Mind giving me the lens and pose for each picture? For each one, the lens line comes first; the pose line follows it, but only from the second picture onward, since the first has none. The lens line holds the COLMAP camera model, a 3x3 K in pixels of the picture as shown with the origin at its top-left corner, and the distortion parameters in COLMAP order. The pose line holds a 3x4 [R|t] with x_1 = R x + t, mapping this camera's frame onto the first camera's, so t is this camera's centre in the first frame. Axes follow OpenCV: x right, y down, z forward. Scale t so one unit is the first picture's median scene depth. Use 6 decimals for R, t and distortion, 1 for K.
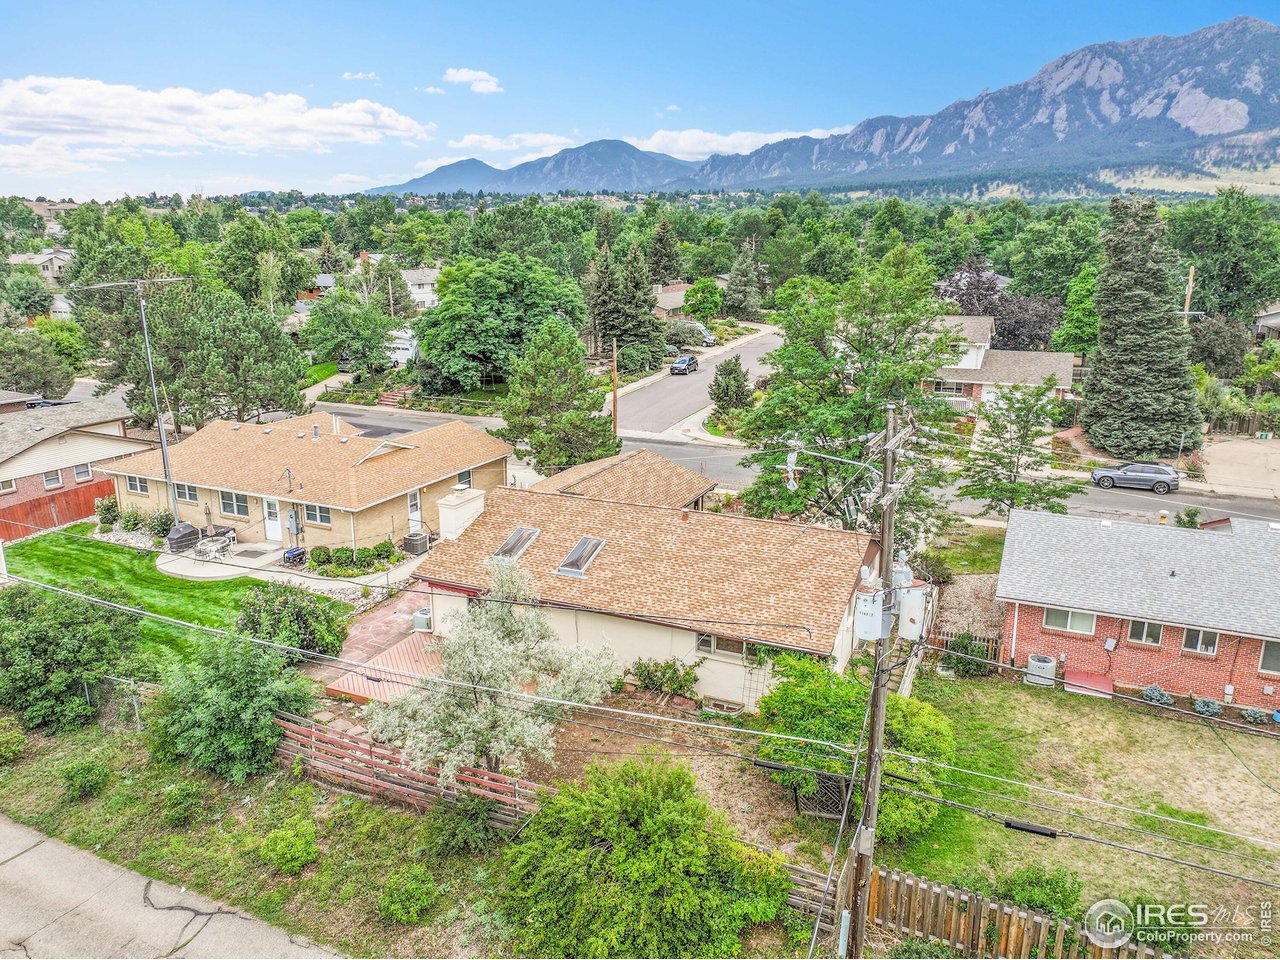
lens RADIAL K [[899.9, 0, 640.0], [0, 899.9, 480.0], [0, 0, 1]] dist [-0.000390, 0.003207]
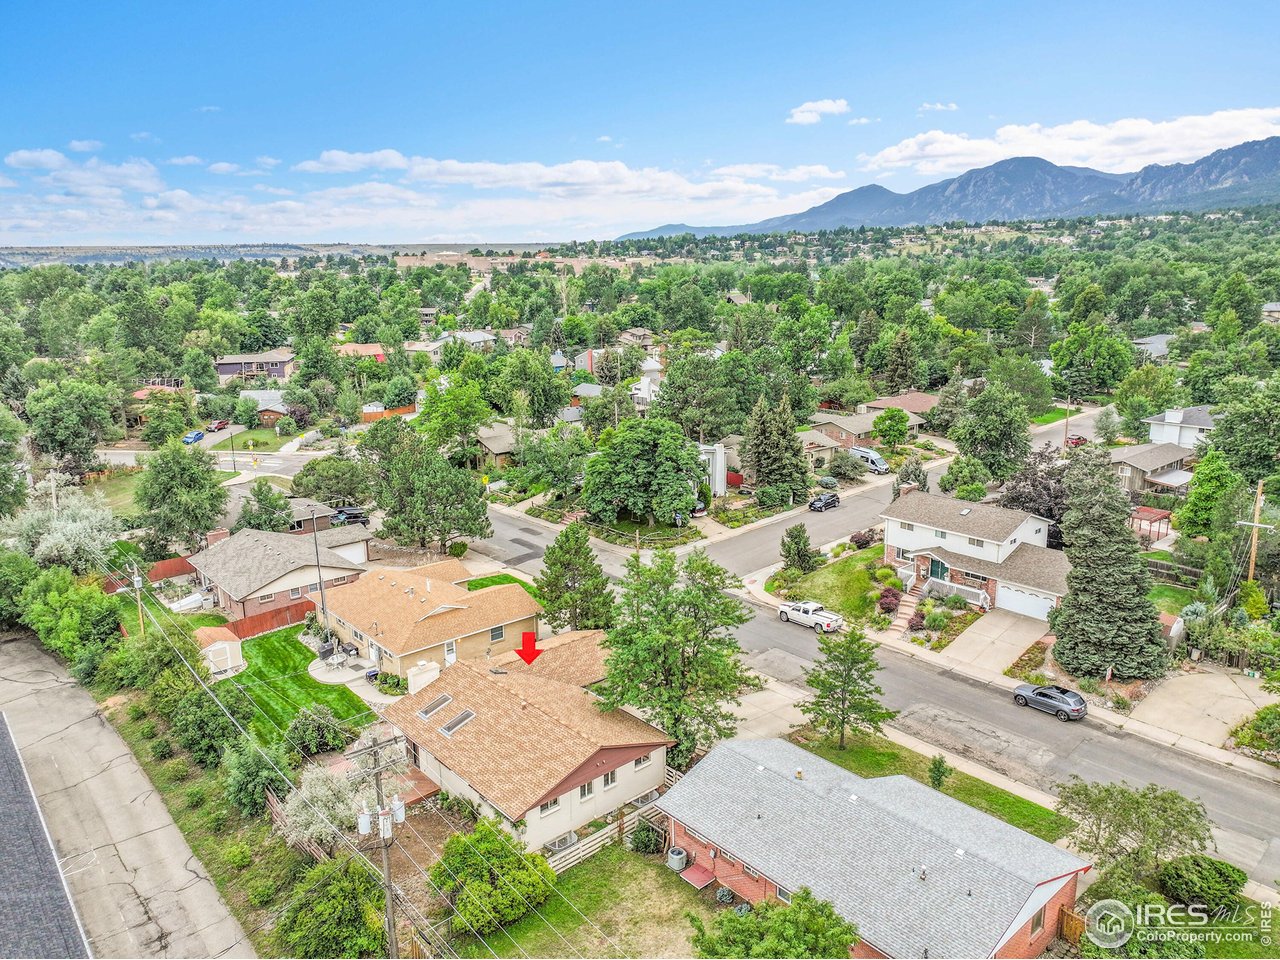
lens RADIAL K [[899.9, 0, 640.0], [0, 899.9, 480.0], [0, 0, 1]] dist [-0.000390, 0.003207]
pose [[0.909871, 0.080559, -0.406995, 0.107310], [-0.089034, 0.996027, -0.001893, -0.047391], [0.405225, 0.037958, 0.913429, -0.050454]]
